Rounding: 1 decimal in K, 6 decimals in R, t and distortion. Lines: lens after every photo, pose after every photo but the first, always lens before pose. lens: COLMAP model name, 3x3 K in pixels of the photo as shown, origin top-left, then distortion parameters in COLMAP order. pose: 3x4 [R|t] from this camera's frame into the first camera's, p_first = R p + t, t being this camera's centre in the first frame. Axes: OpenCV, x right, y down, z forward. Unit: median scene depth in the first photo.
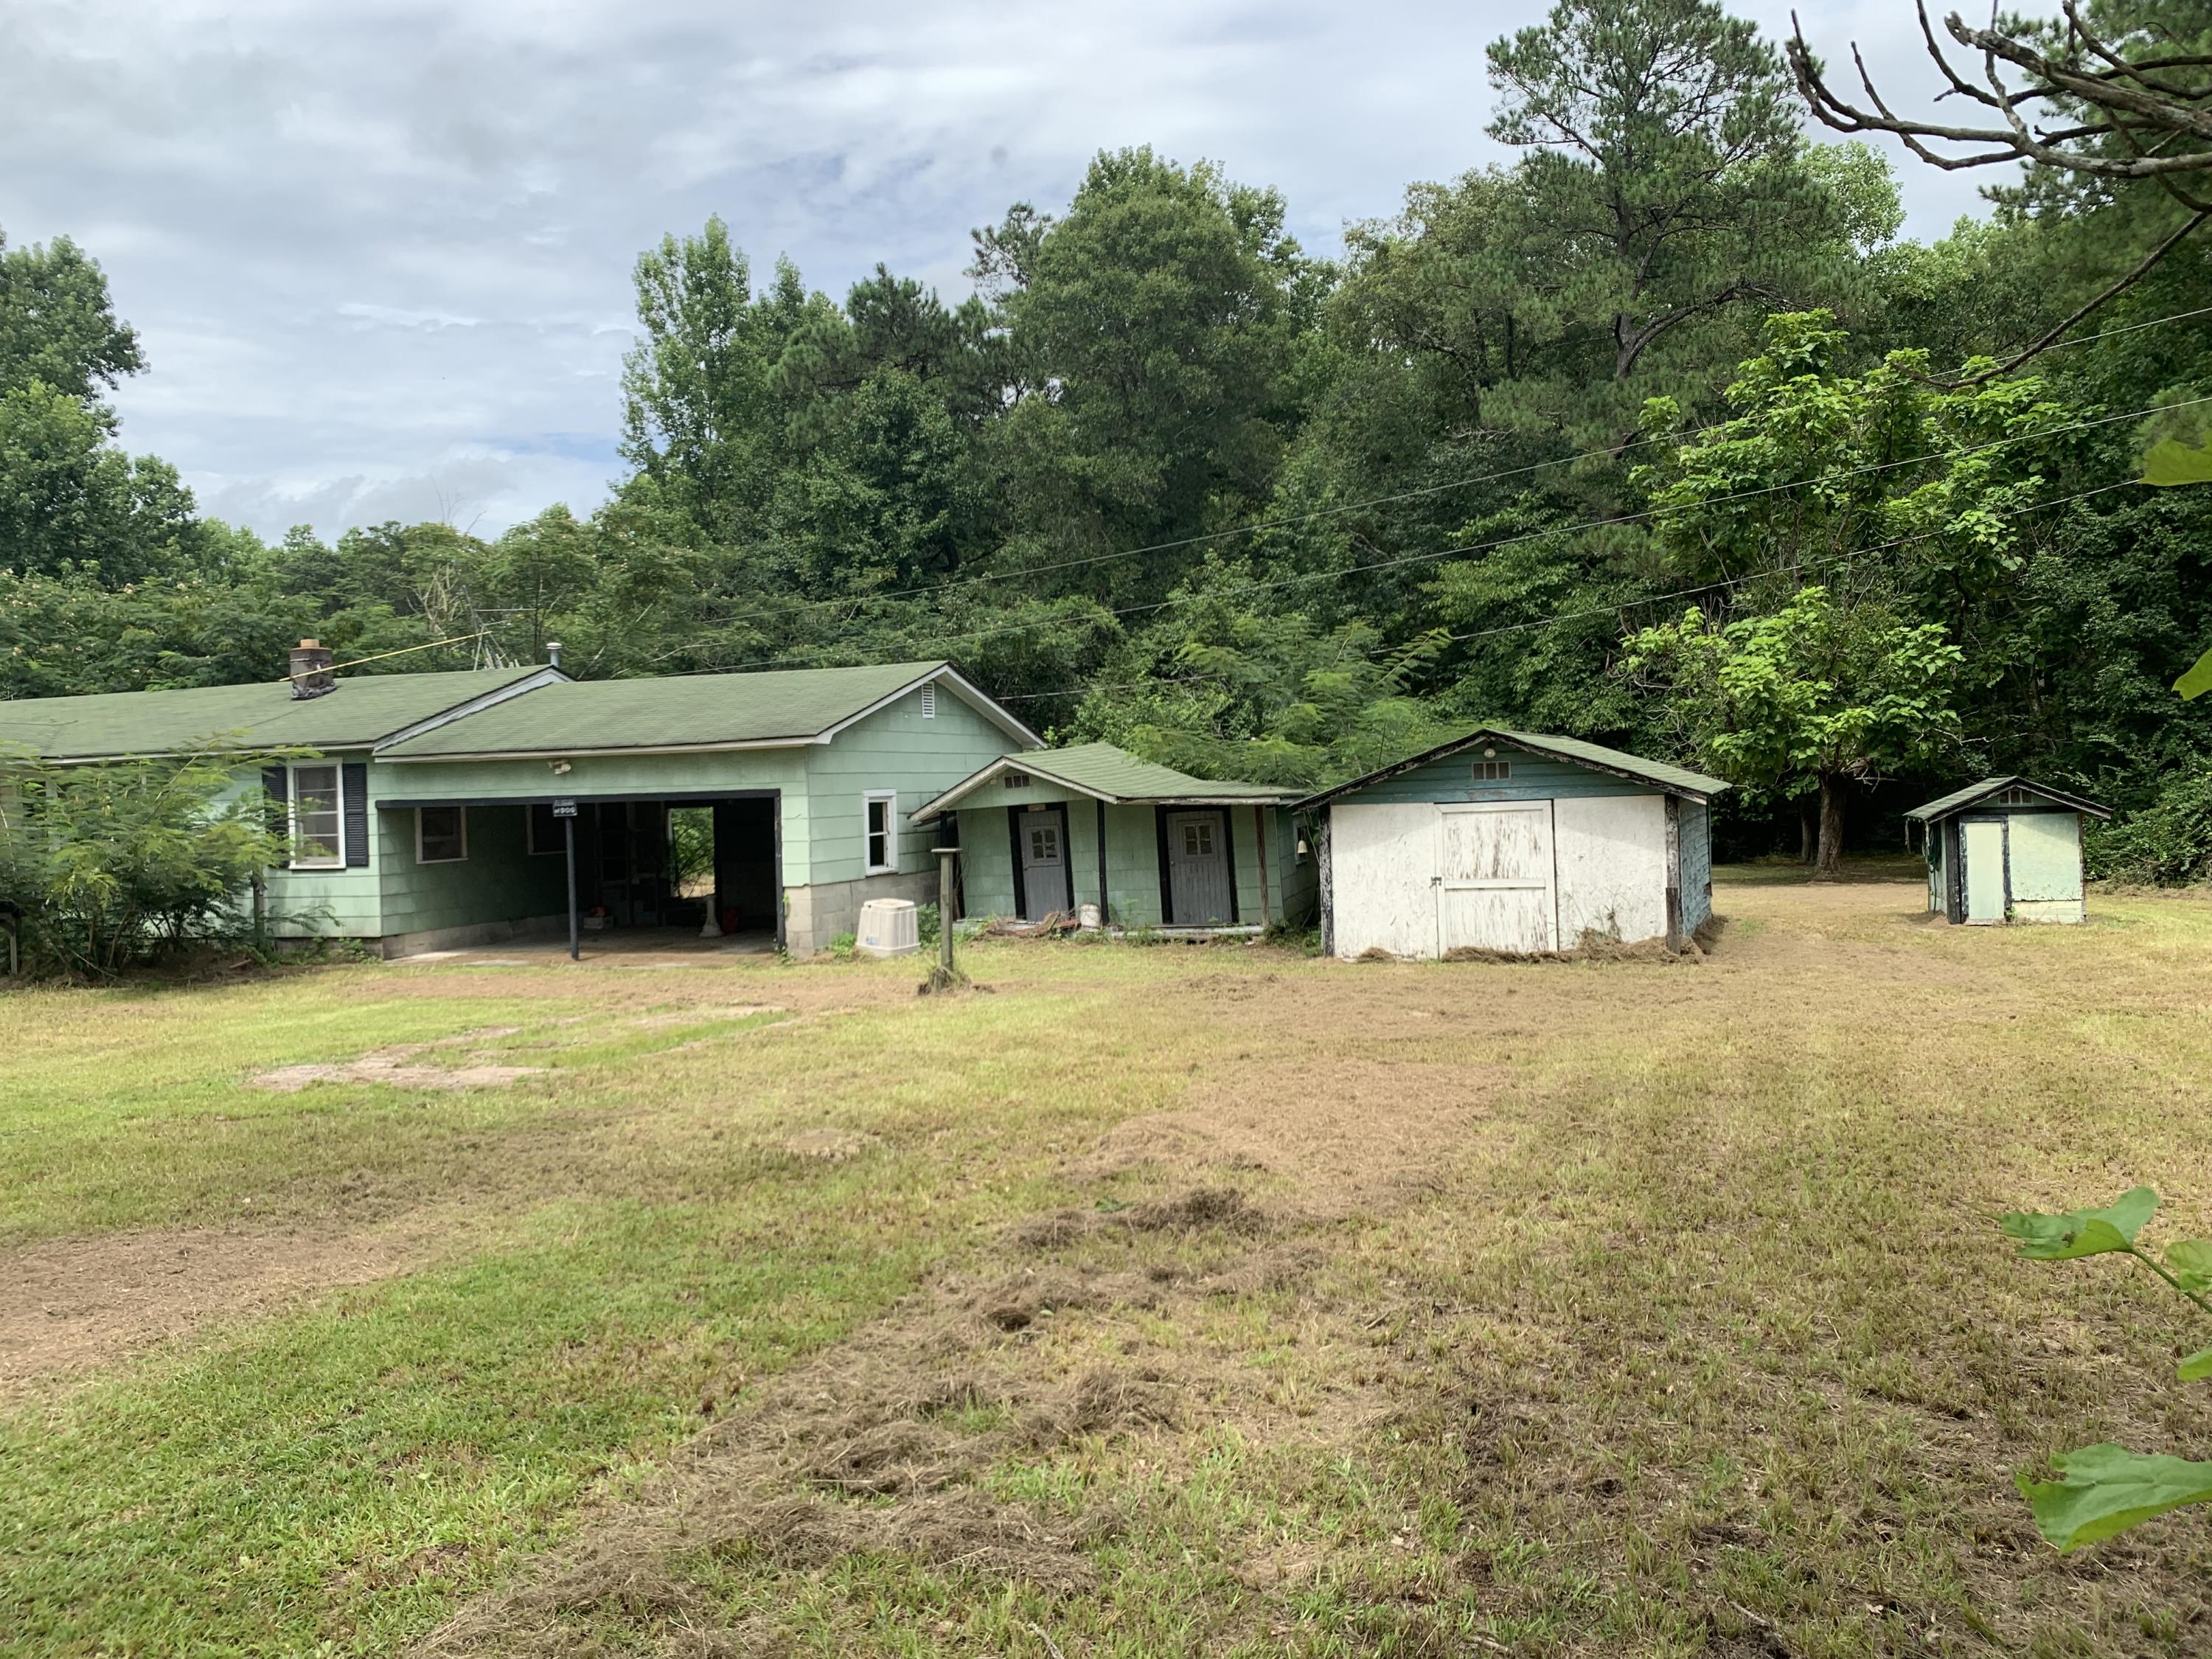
lens RADIAL K [[1725.6, 0, 1098.9], [0, 1725.6, 792.9], [0, 0, 1]] dist [0.051109, -0.086607]
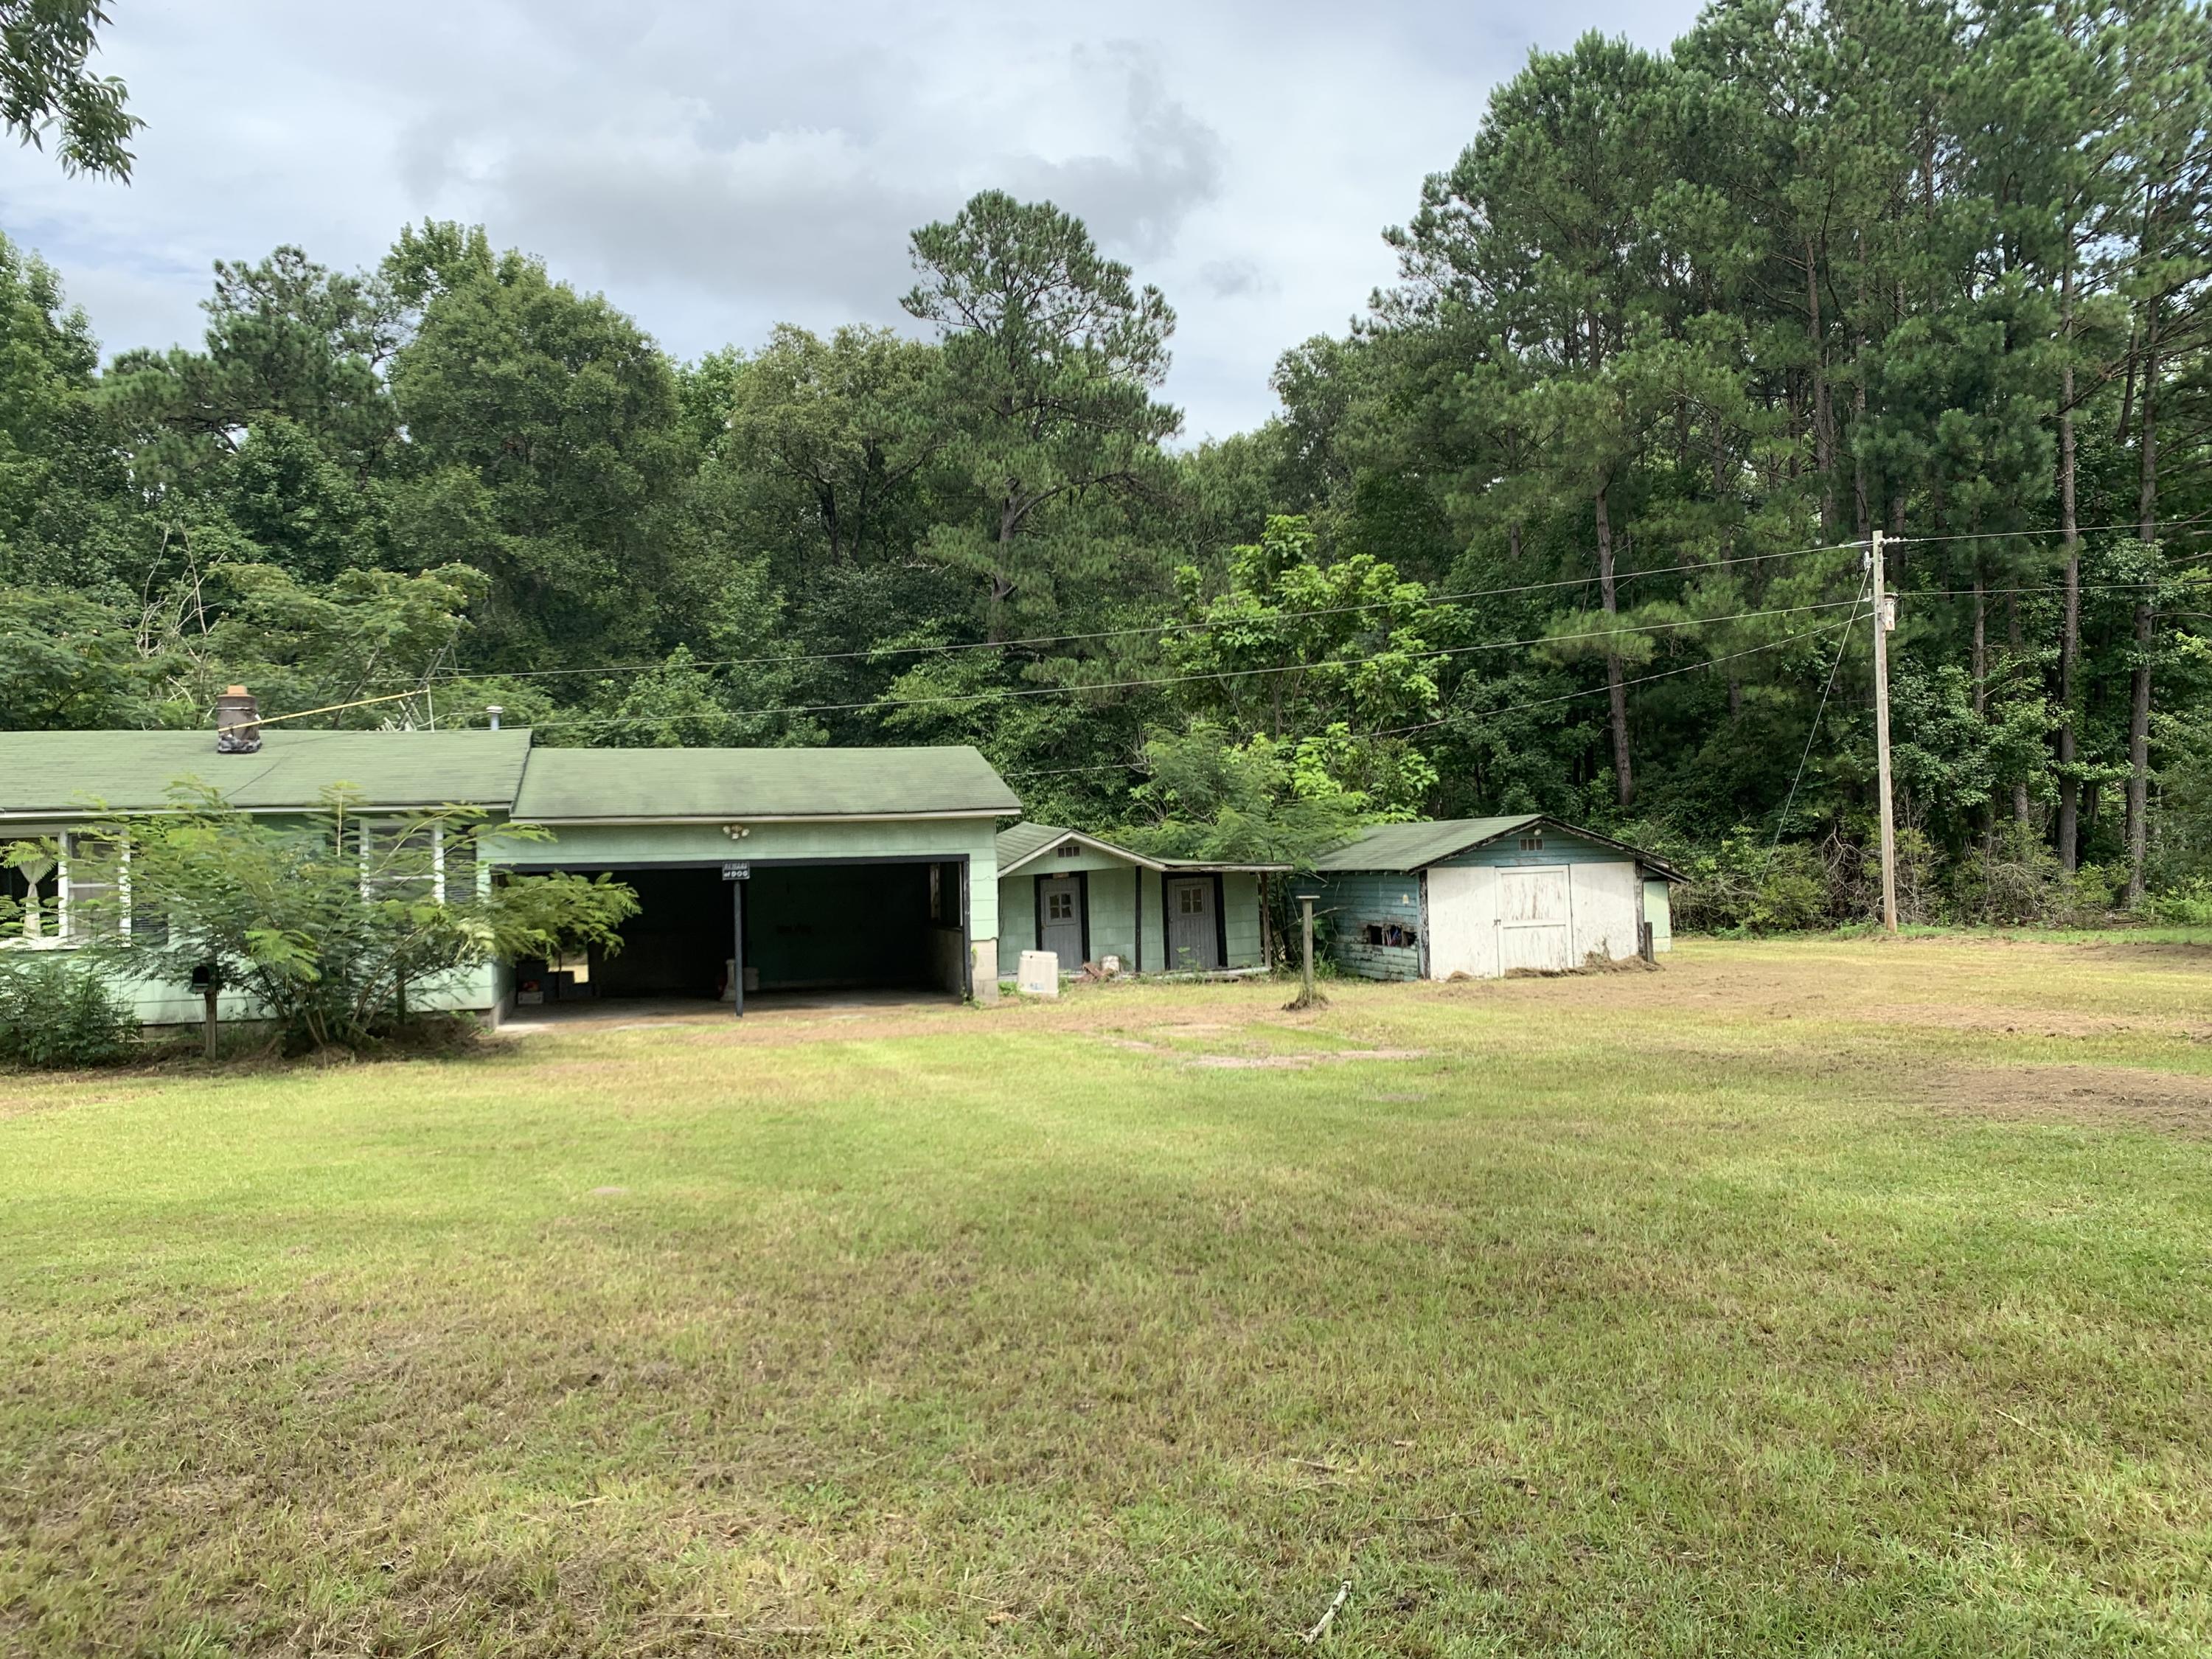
lens RADIAL K [[1710.0, 0, 1118.3], [0, 1710.0, 844.1], [0, 0, 1]] dist [0.004655, 0.000526]
pose [[0.803565, 0.016408, 0.594990, -0.445185], [0.003180, 0.999487, -0.031858, 0.015560], [-0.595208, 0.027492, 0.803101, 0.031895]]
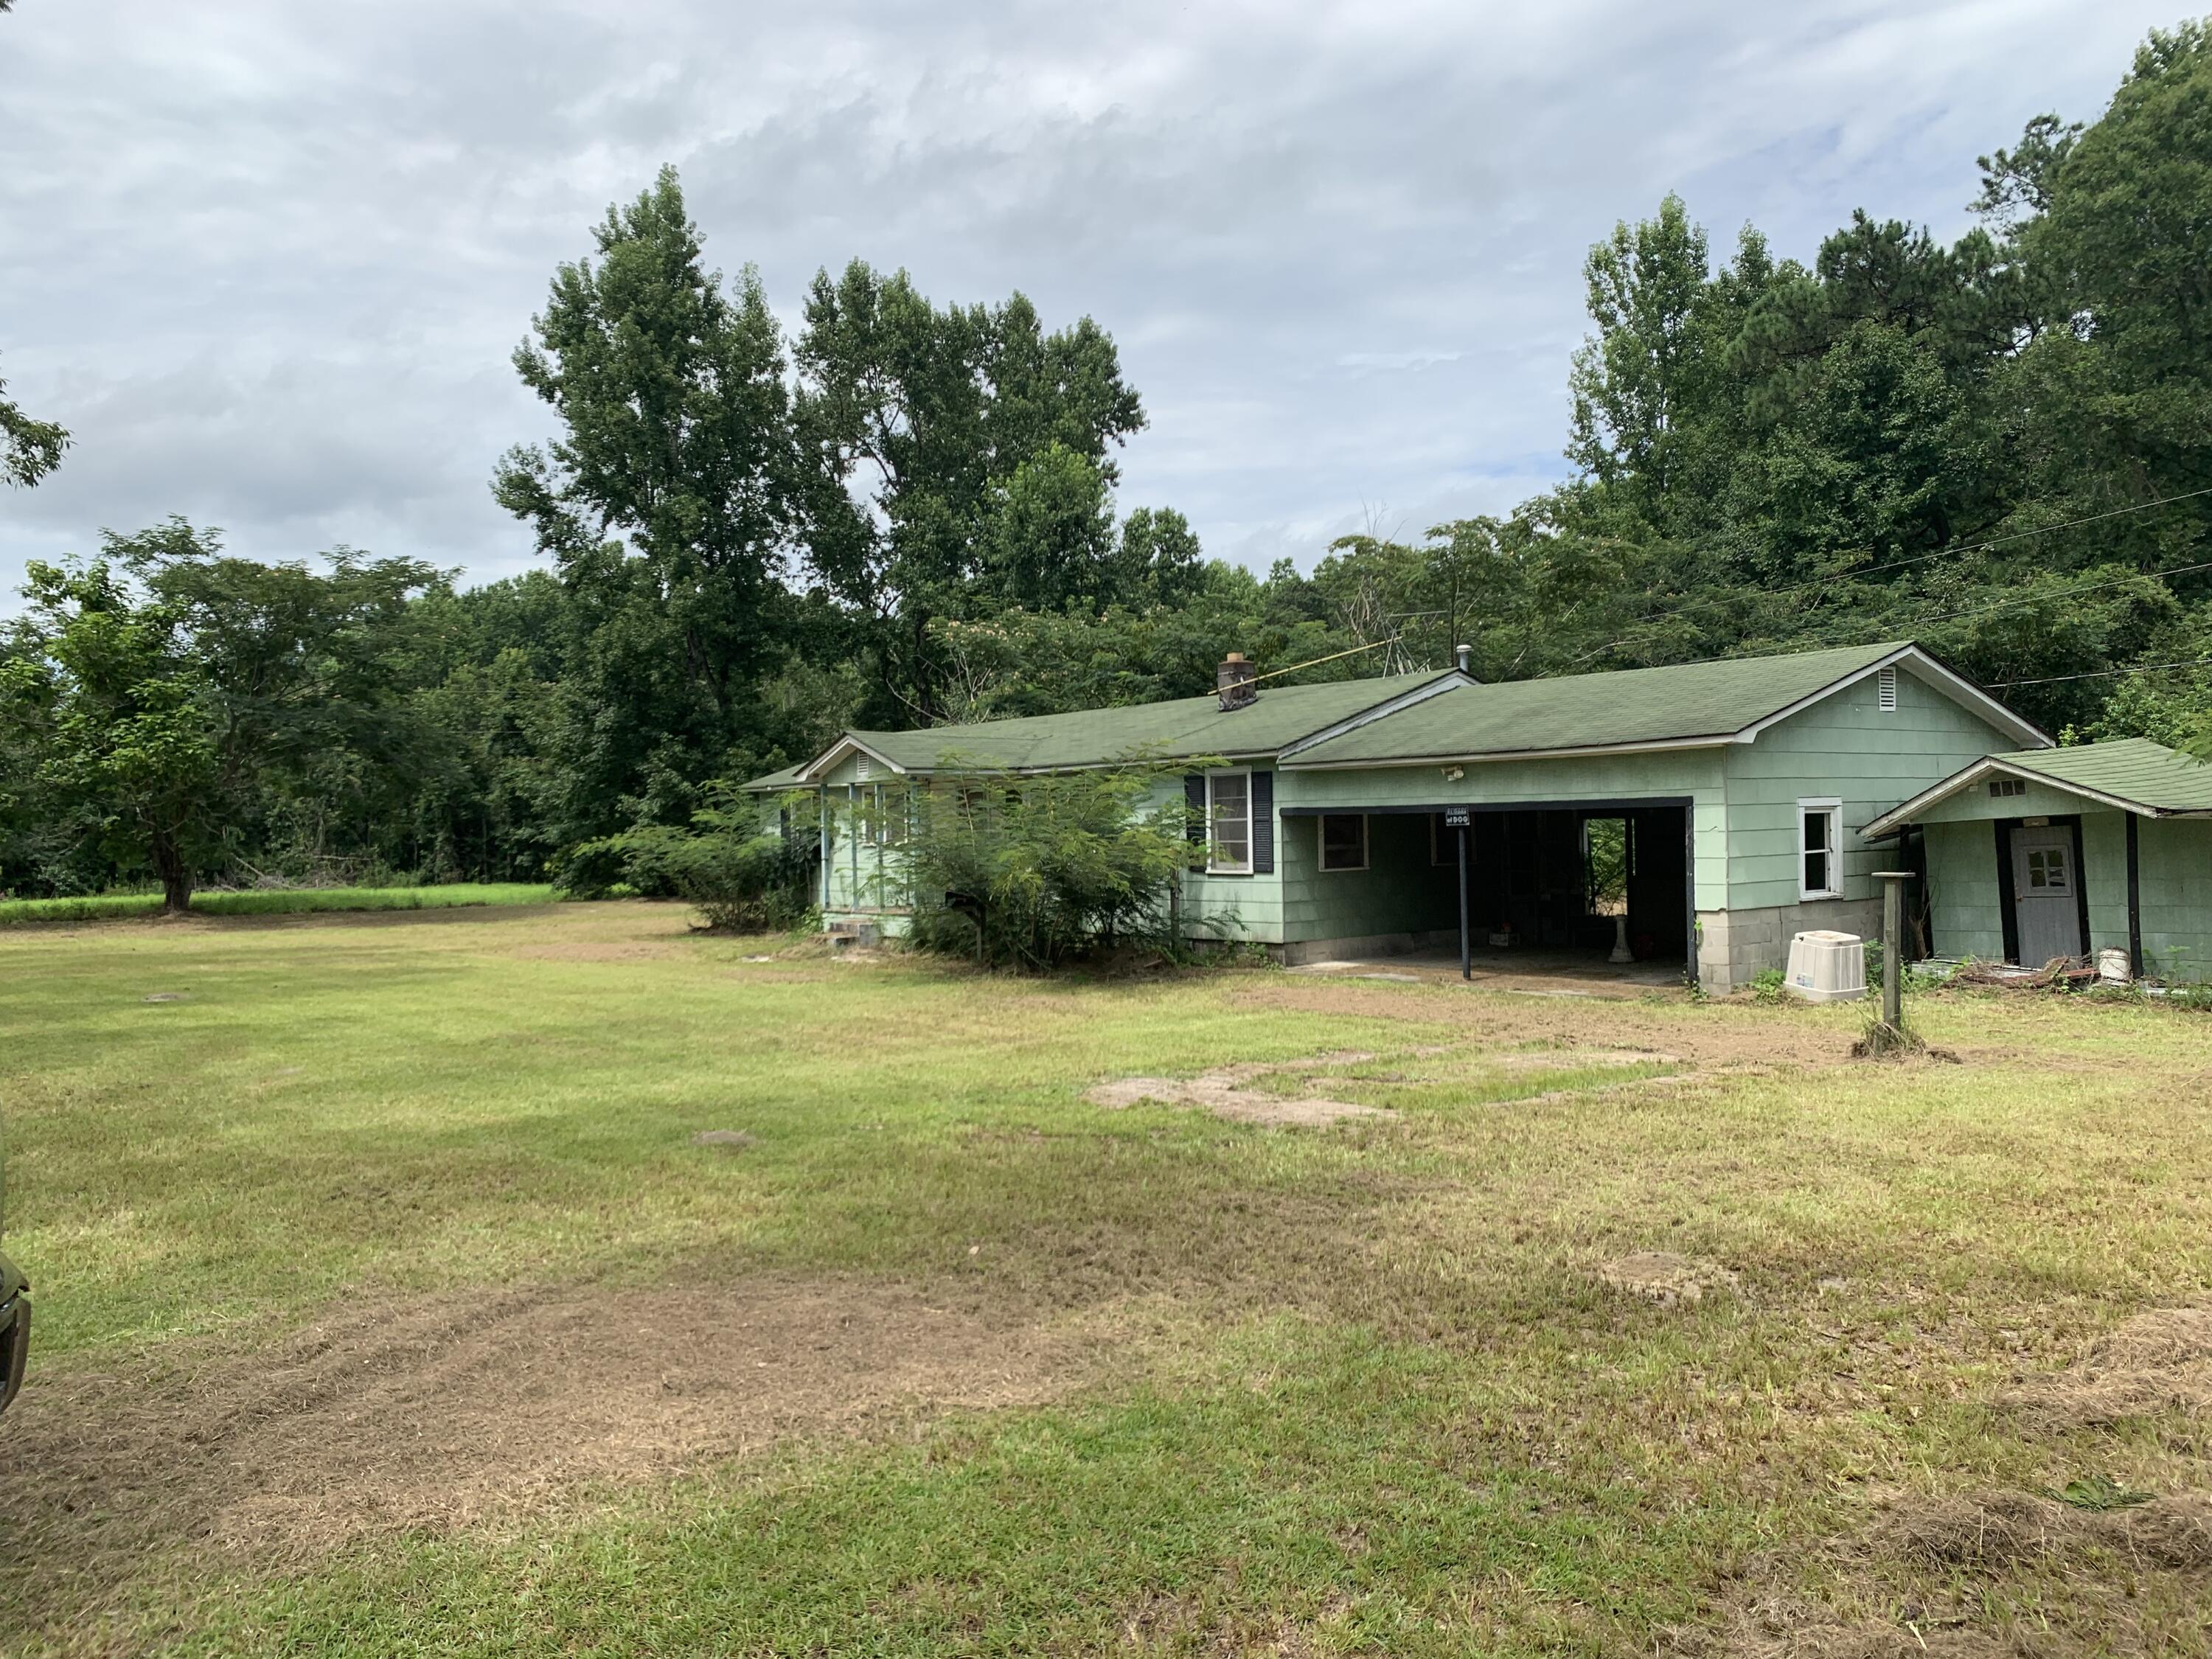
lens RADIAL K [[1701.8, 0, 1074.6], [0, 1701.8, 824.6], [0, 0, 1]] dist [0.009312, -0.019961]
pose [[0.846280, 0.011521, -0.532614, 0.003806], [-0.005240, 0.999898, 0.013303, 0.001058], [0.532713, -0.008467, 0.846254, 0.068526]]
